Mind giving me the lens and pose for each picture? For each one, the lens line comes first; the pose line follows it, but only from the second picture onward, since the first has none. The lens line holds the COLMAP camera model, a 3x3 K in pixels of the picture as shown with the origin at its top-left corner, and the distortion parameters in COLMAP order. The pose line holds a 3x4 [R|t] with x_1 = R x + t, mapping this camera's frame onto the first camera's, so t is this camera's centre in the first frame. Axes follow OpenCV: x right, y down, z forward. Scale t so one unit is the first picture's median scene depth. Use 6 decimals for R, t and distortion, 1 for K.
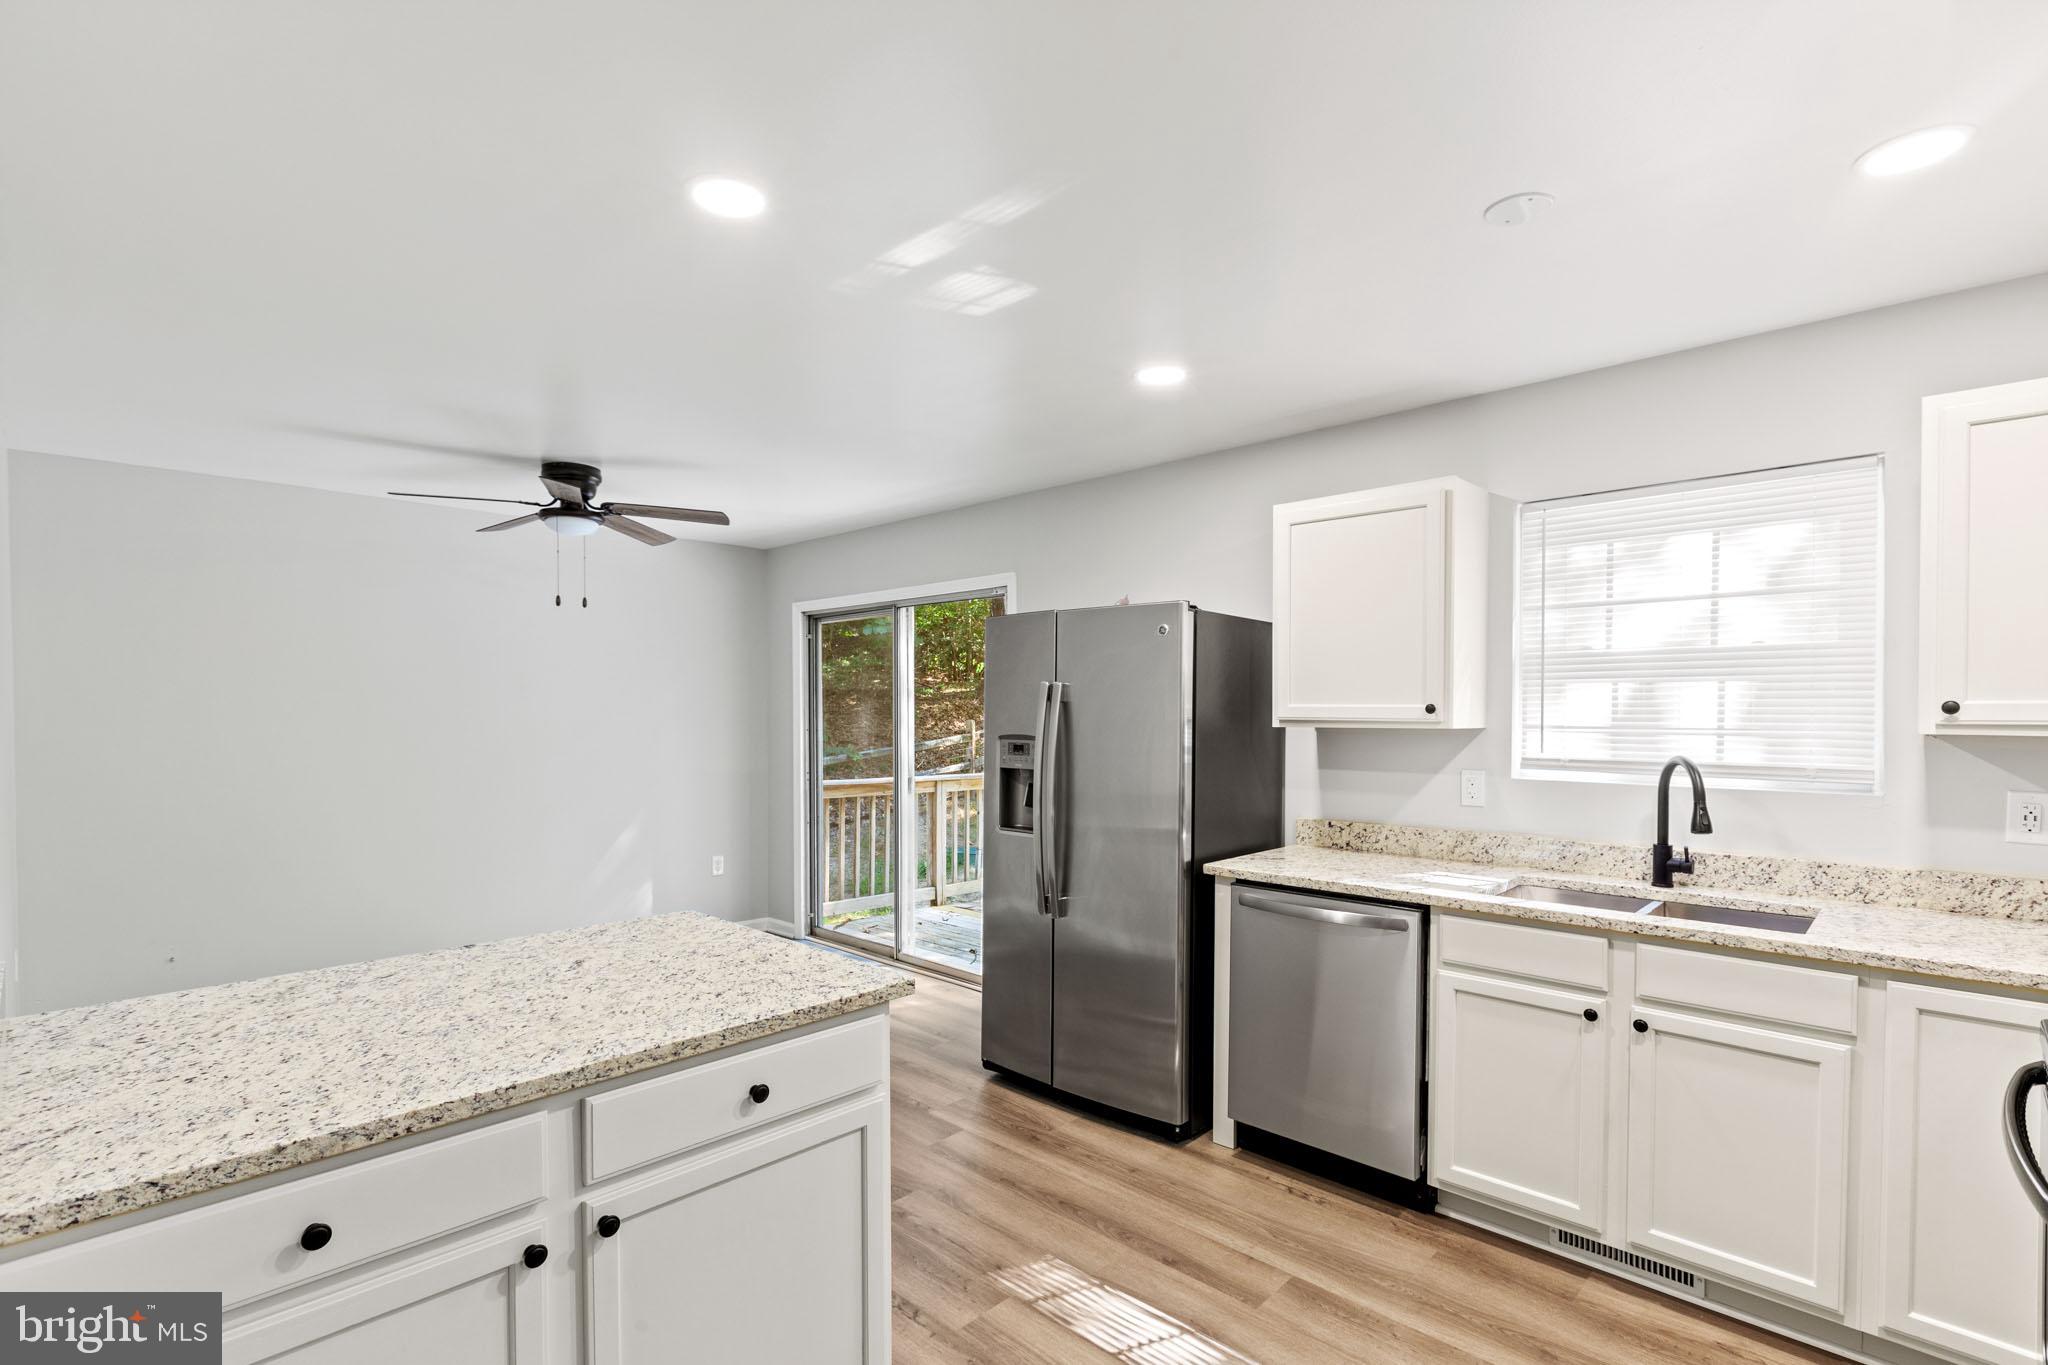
lens RADIAL K [[946.0, 0, 1024.8], [0, 946.0, 718.8], [0, 0, 1]] dist [-0.002188, -0.001100]
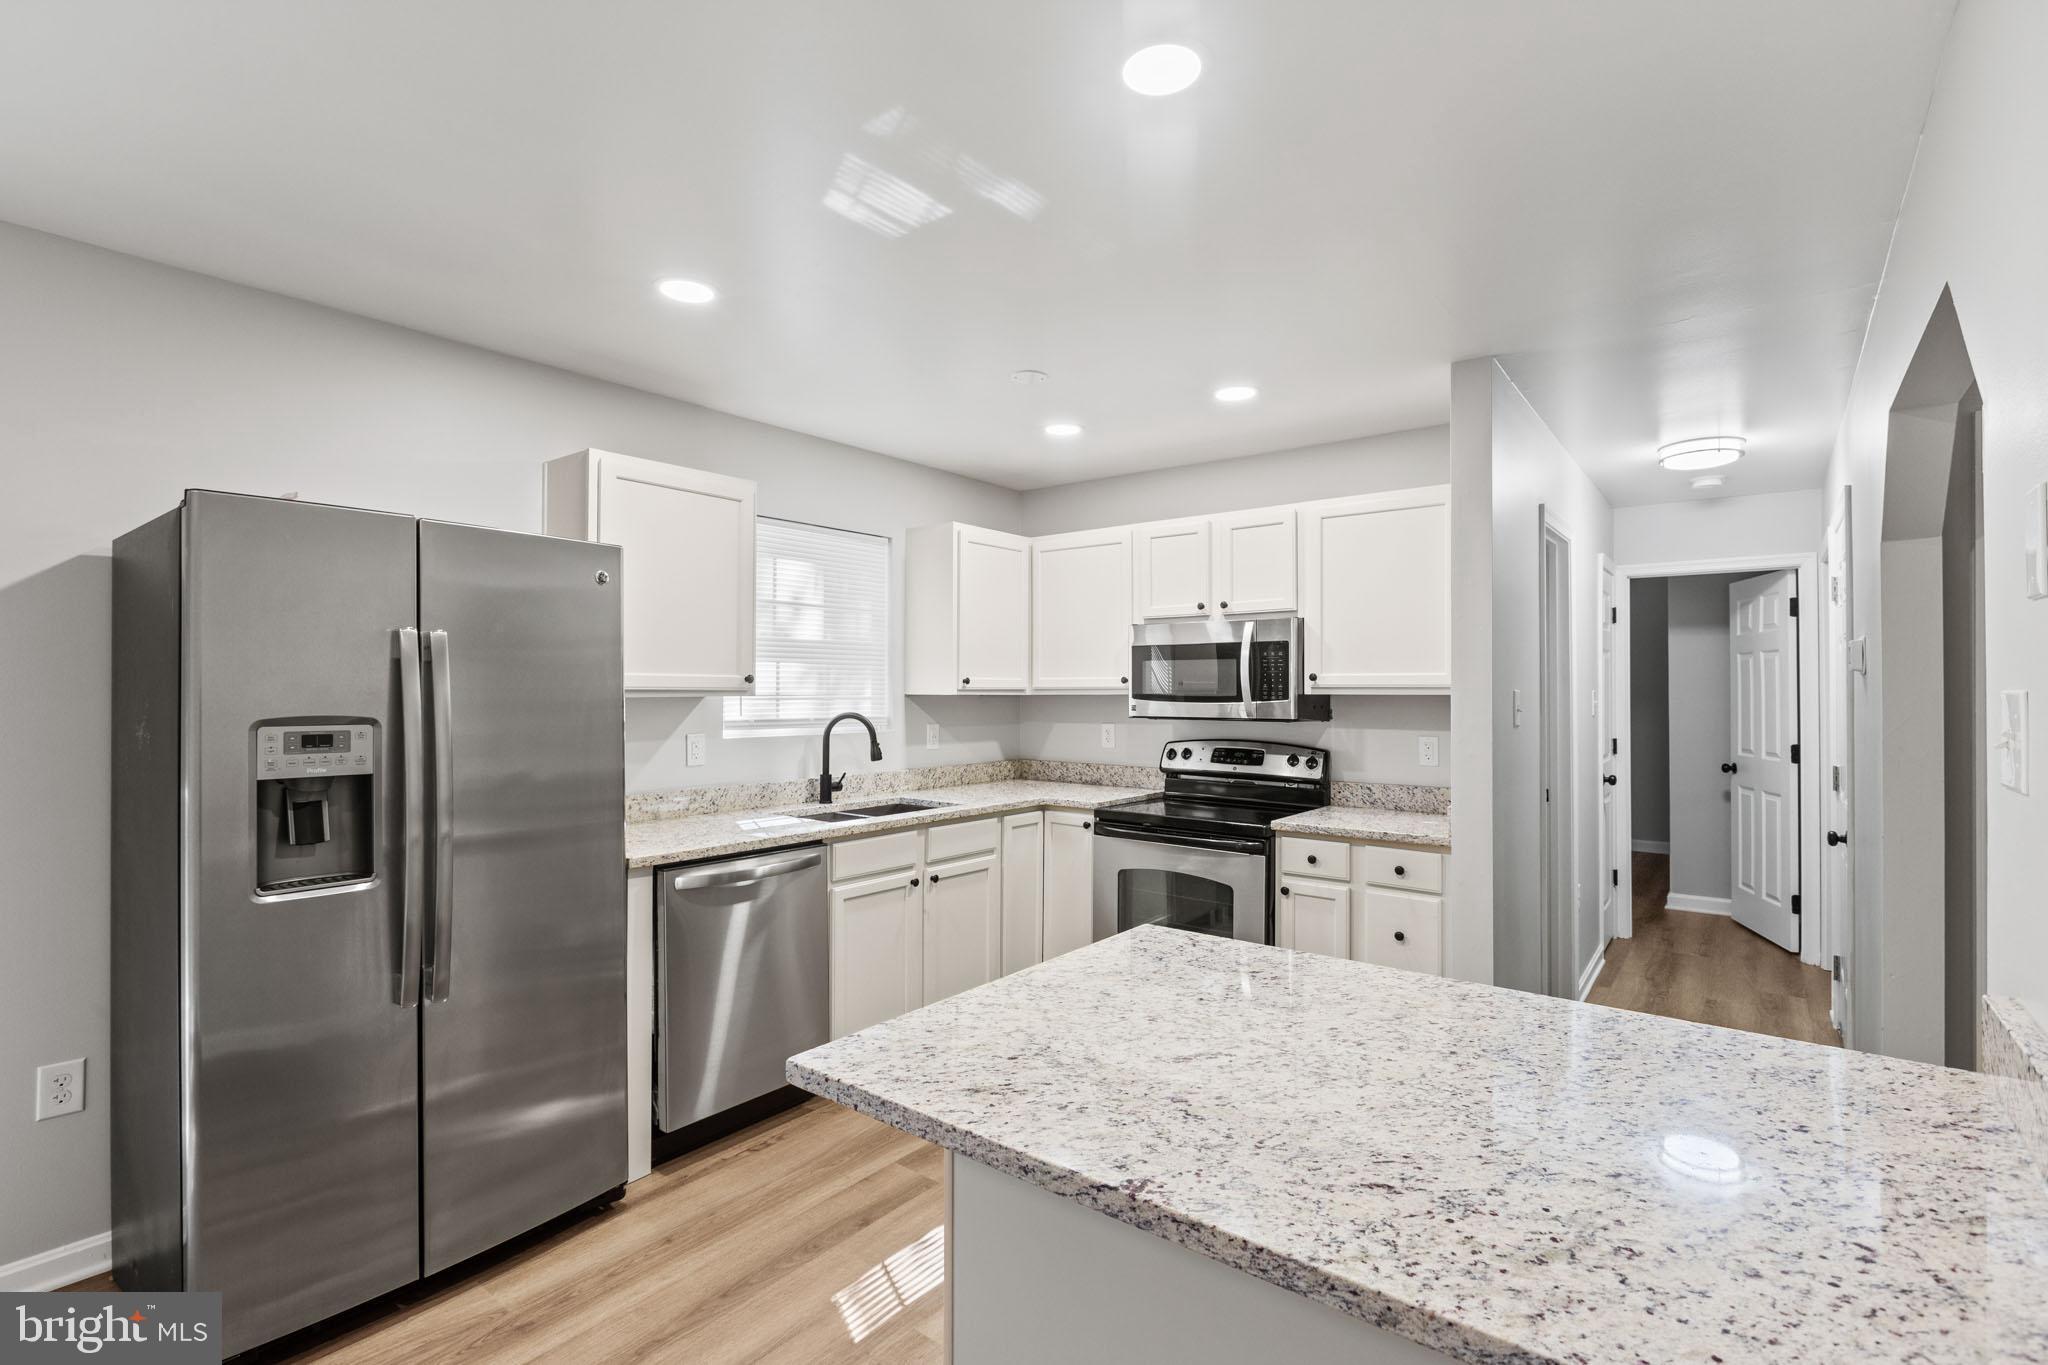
lens RADIAL K [[946.0, 0, 1008.7], [0, 946.0, 682.7], [0, 0, 1]] dist [-0.002188, -0.001100]
pose [[-0.088862, 0.008882, 0.996004, -0.820996], [0.008518, 0.999930, -0.008158, 0.007337], [-0.996008, 0.007759, -0.088931, 0.878560]]
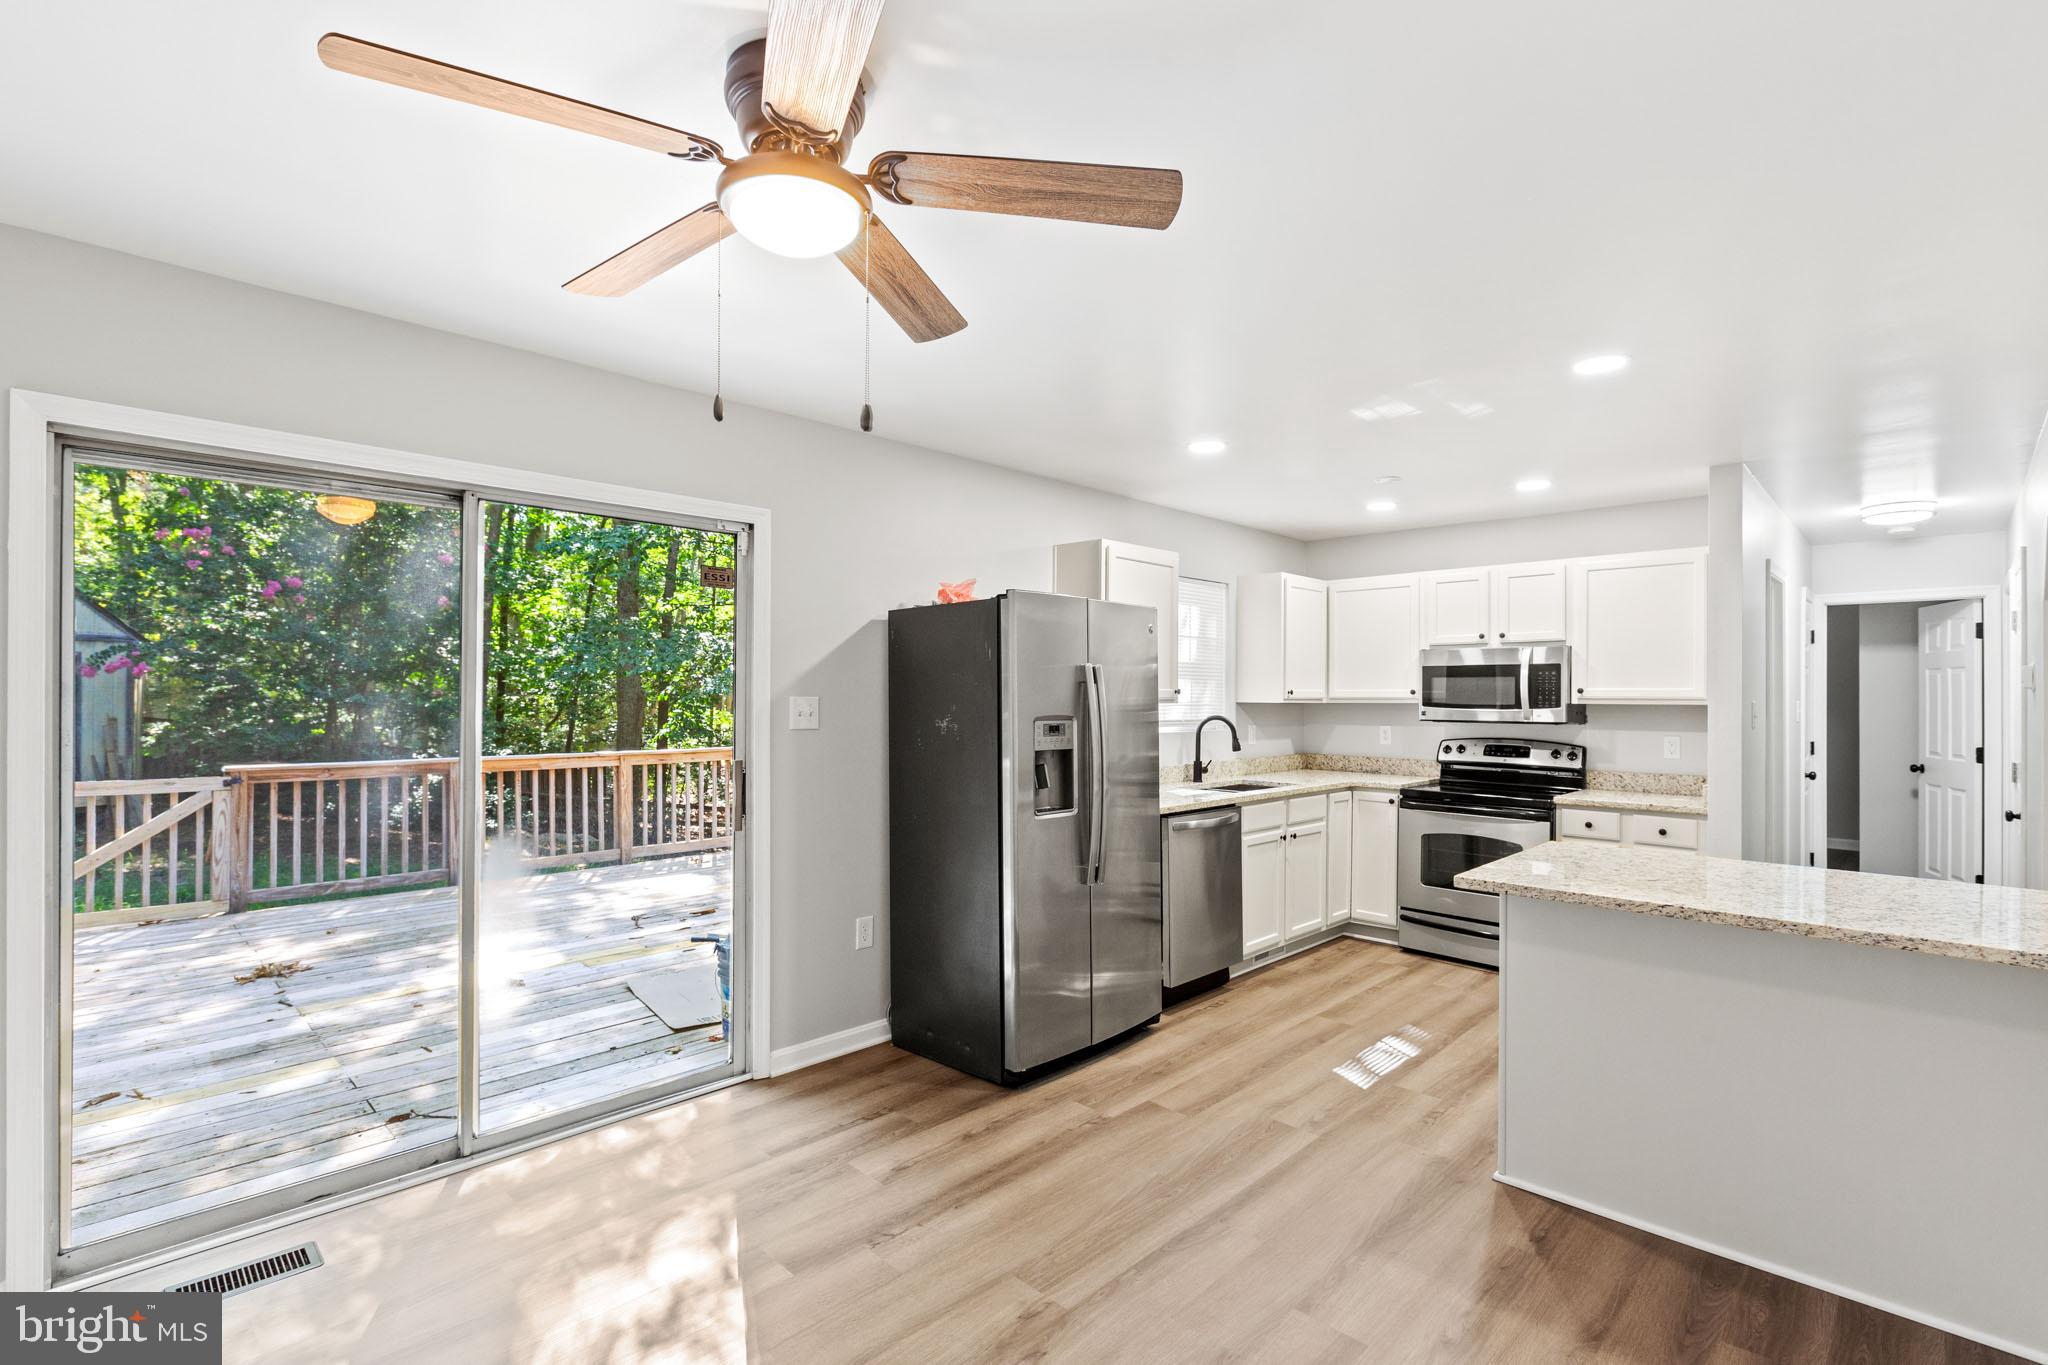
lens RADIAL K [[946.0, 0, 1012.7], [0, 946.0, 692.5], [0, 0, 1]] dist [-0.002188, -0.001100]
pose [[0.016877, 0.004390, 0.999848, -1.353571], [0.005665, 0.999974, -0.004487, -0.003292], [-0.999842, 0.005740, 0.016851, 1.399671]]
